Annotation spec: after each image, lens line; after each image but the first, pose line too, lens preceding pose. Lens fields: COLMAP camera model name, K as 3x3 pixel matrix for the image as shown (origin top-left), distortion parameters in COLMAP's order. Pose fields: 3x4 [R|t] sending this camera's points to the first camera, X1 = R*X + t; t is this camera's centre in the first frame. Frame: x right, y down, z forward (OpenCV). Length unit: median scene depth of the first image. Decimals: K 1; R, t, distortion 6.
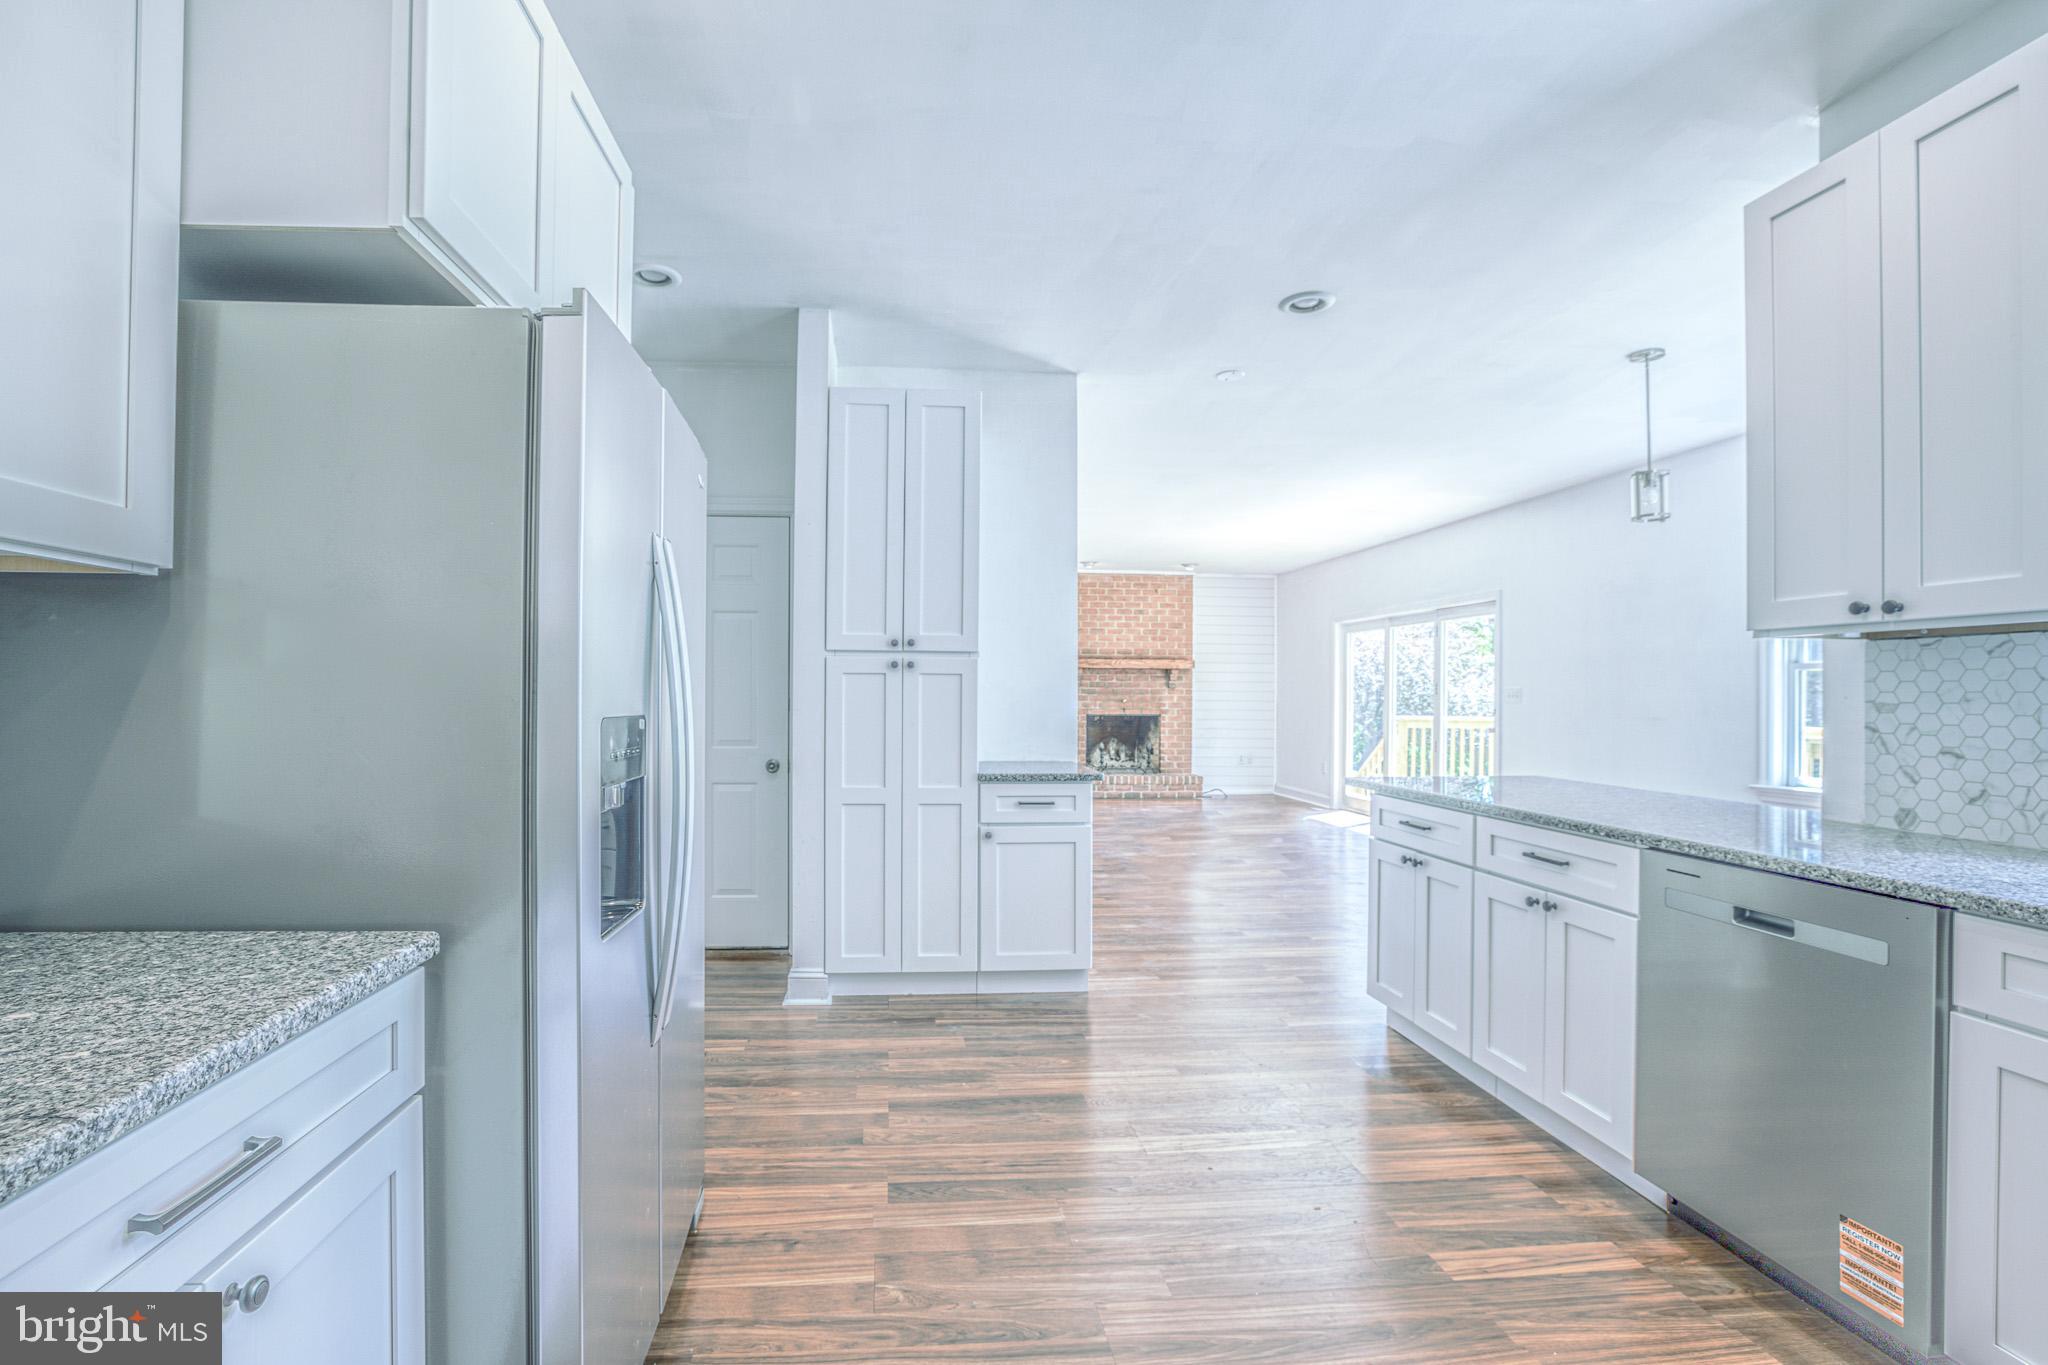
lens RADIAL K [[898.7, 0, 961.5], [0, 898.7, 695.3], [0, 0, 1]] dist [-0.038247, 0.012026]
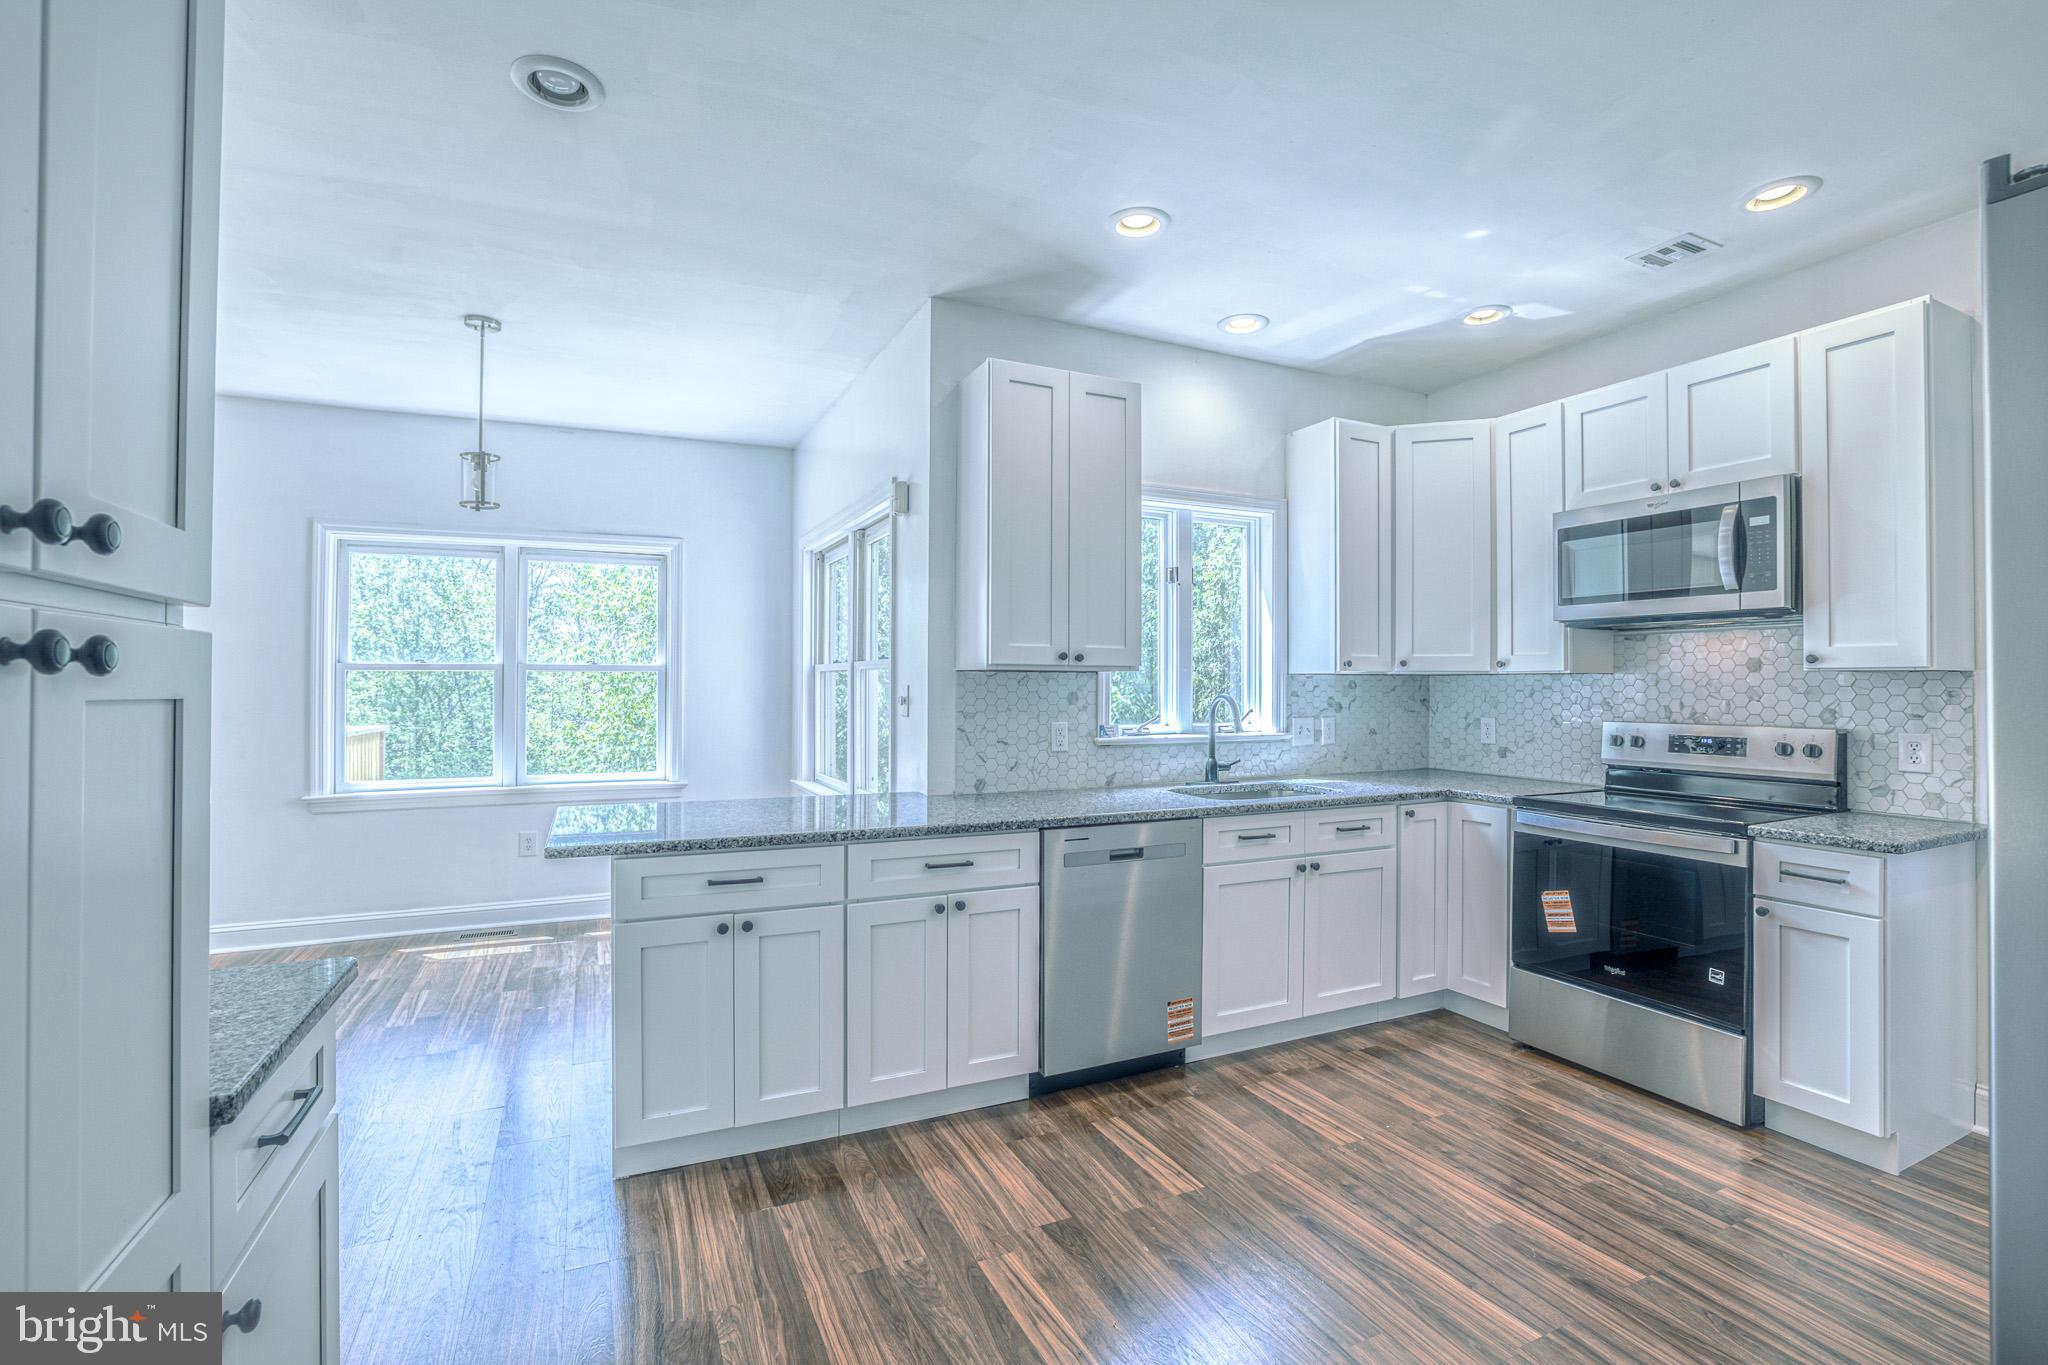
lens RADIAL K [[913.3, 0, 1013.6], [0, 913.3, 676.6], [0, 0, 1]] dist [-0.057249, 0.019809]
pose [[-0.345900, -0.000119, 0.938271, -0.454940], [-0.003598, 0.999993, -0.001199, -0.050367], [-0.938265, -0.003790, -0.345898, 1.418059]]
